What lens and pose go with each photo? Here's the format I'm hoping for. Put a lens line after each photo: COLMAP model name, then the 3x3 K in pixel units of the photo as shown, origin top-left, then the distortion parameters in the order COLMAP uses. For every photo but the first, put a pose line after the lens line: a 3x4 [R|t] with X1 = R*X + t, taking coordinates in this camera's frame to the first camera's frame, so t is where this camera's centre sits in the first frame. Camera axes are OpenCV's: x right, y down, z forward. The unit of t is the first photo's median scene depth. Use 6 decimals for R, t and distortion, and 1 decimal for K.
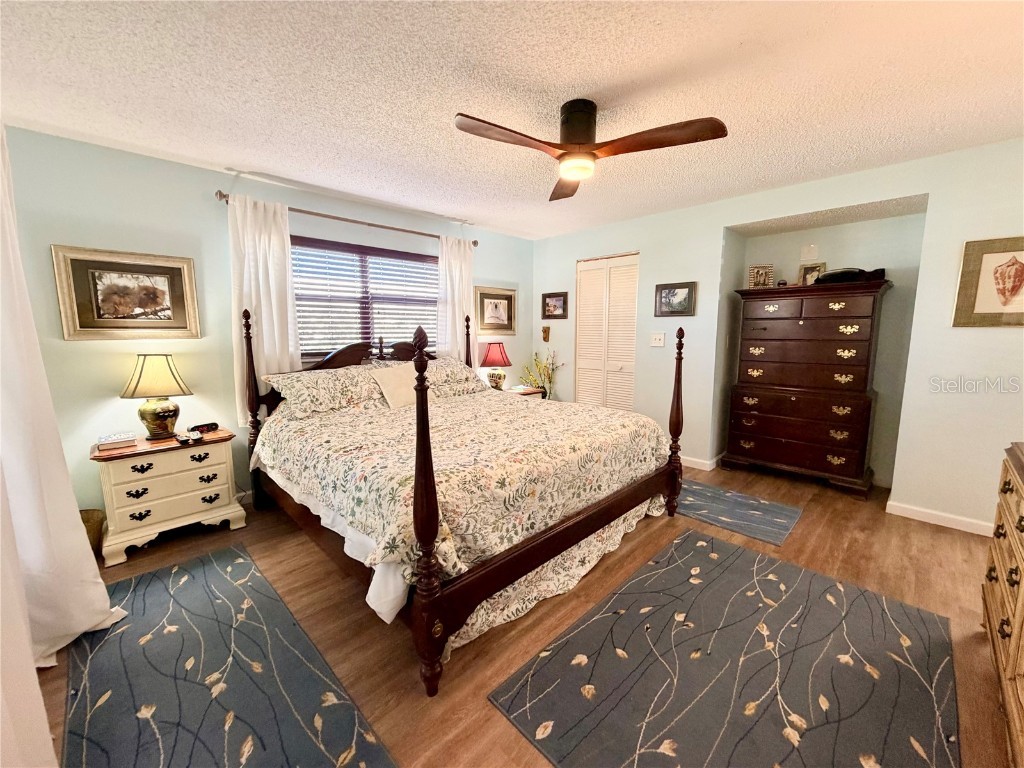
lens RADIAL K [[411.8, 0, 512.0], [0, 411.8, 384.0], [0, 0, 1]] dist [0.003288, 0.000485]
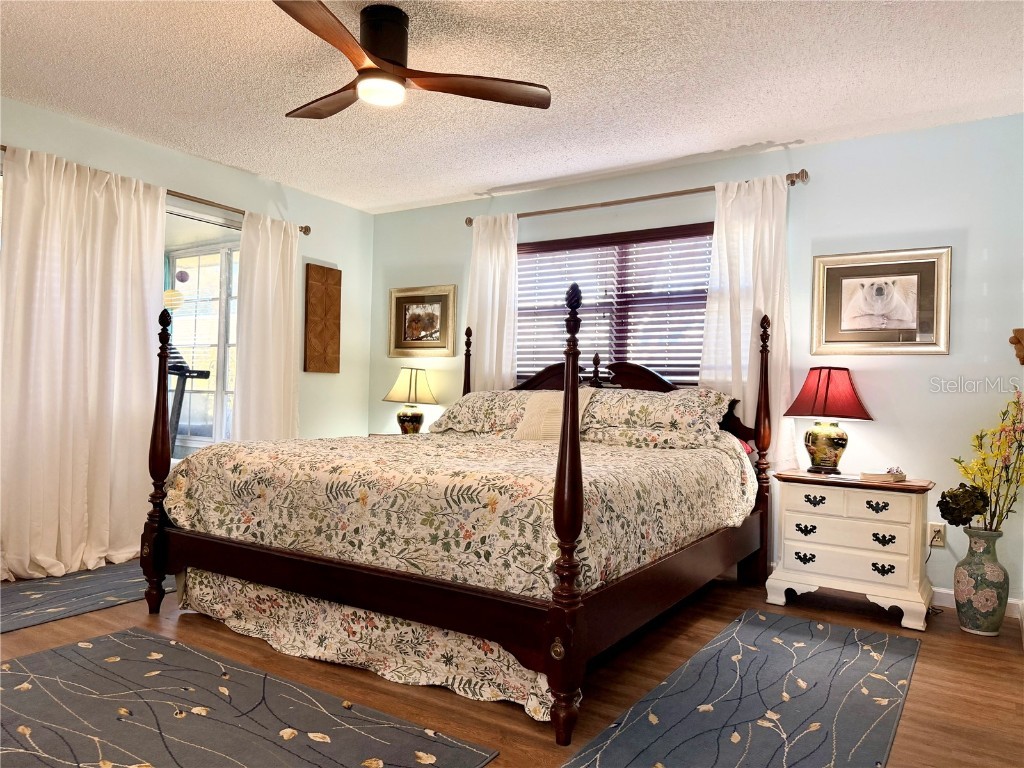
lens RADIAL K [[727.3, 0, 512.0], [0, 727.3, 384.0], [0, 0, 1]] dist [0.089250, -0.156116]
pose [[0.209968, -0.007064, -0.977683, 1.175014], [-0.154168, 0.987225, -0.040242, 0.011371], [0.965477, 0.159177, 0.206196, 0.812367]]
